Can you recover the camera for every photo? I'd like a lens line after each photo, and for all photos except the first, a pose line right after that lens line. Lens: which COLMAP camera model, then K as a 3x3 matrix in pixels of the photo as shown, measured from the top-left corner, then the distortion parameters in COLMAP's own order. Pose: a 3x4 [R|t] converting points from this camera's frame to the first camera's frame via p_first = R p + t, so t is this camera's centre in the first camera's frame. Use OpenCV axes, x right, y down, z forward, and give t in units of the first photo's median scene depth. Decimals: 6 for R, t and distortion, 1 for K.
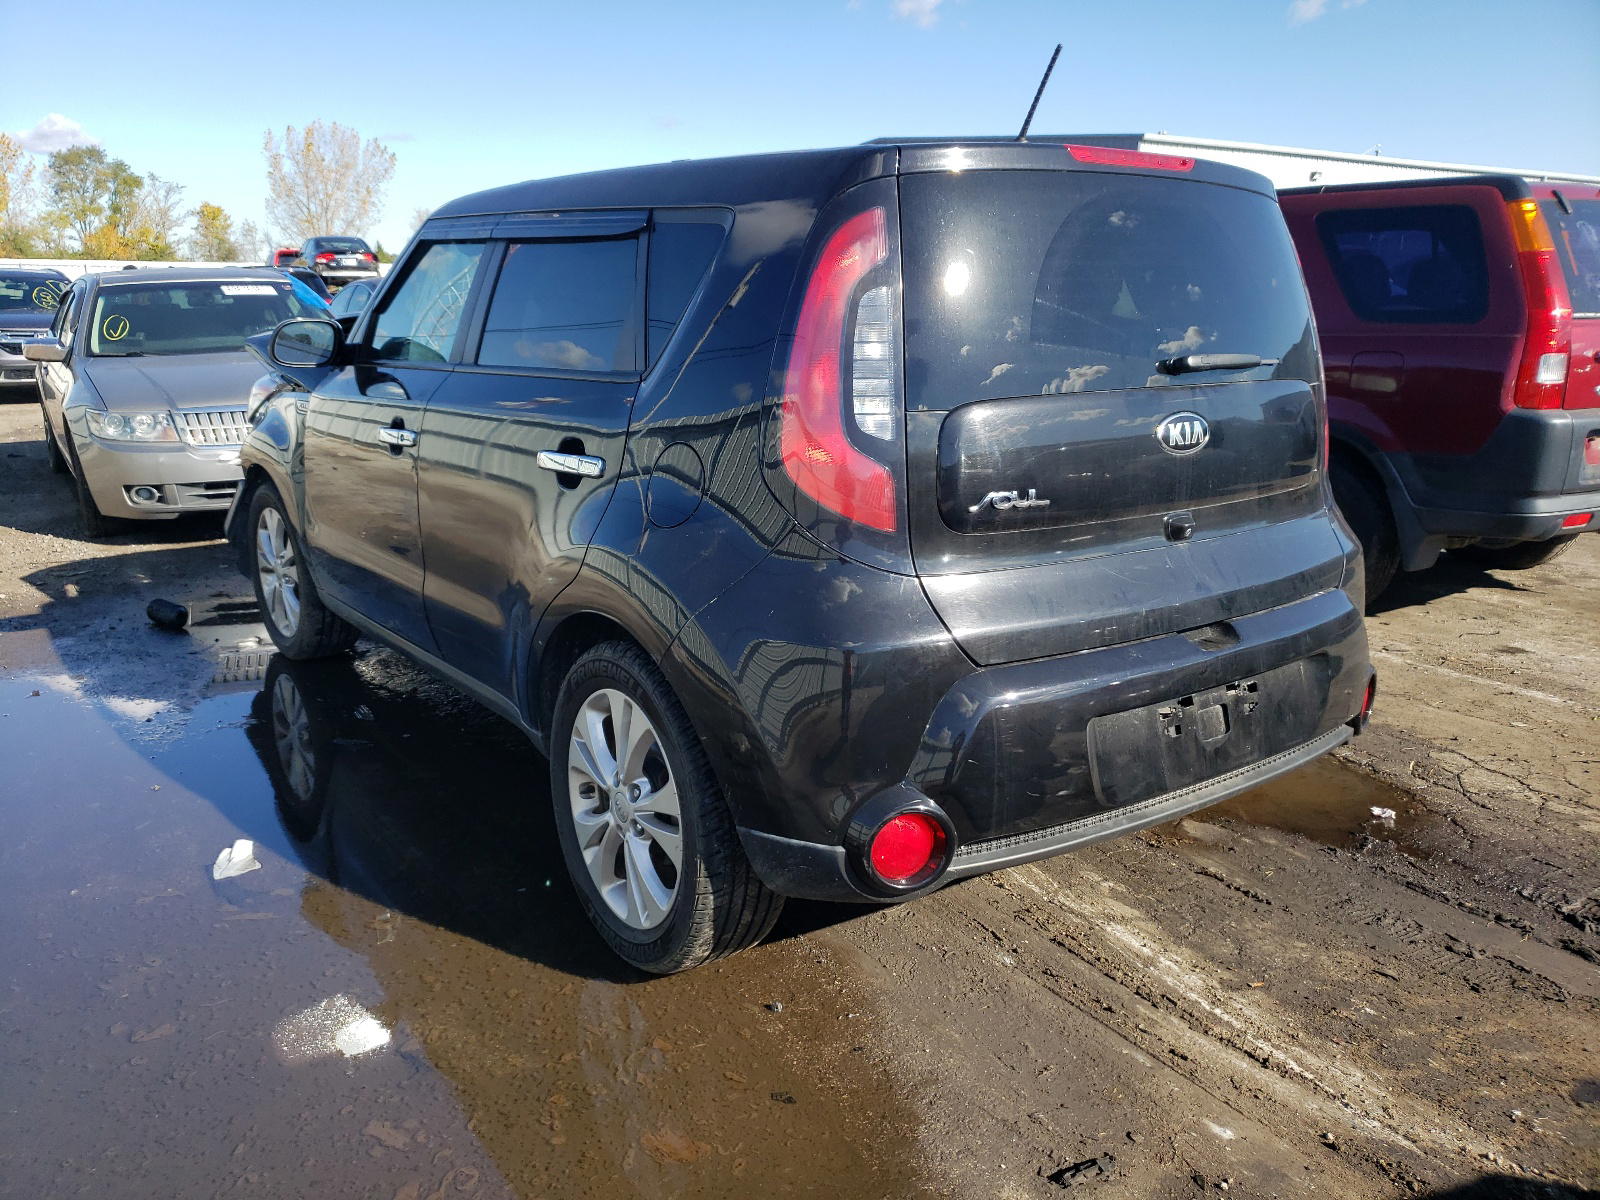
lens RADIAL K [[1221.8, 0, 814.5], [0, 1221.8, 611.4], [0, 0, 1]] dist [0.032439, -0.022924]
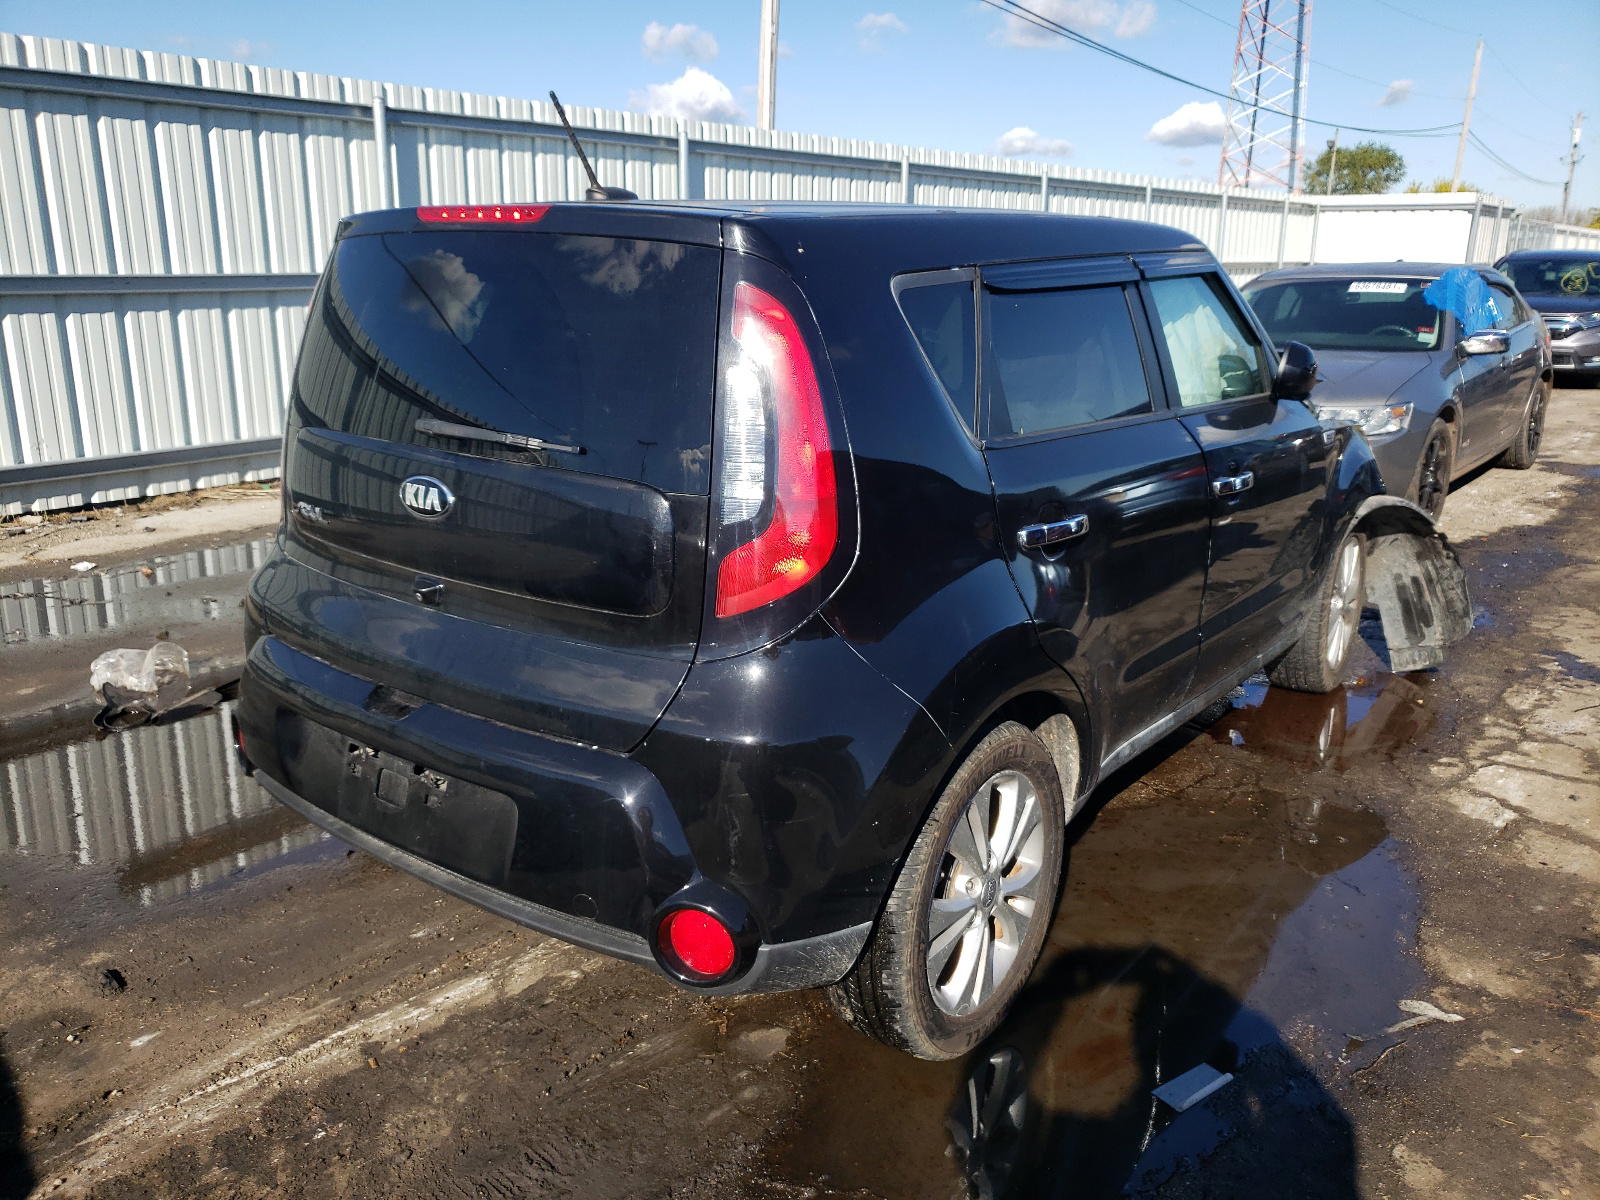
lens RADIAL K [[1221.8, 0, 798.3], [0, 1221.8, 582.9], [0, 0, 1]] dist [0.032439, -0.022924]
pose [[0.321650, 0.239733, -0.916007, 1.318695], [-0.277705, 0.948758, 0.150790, -0.309651], [0.905219, 0.205878, 0.371743, 0.896329]]
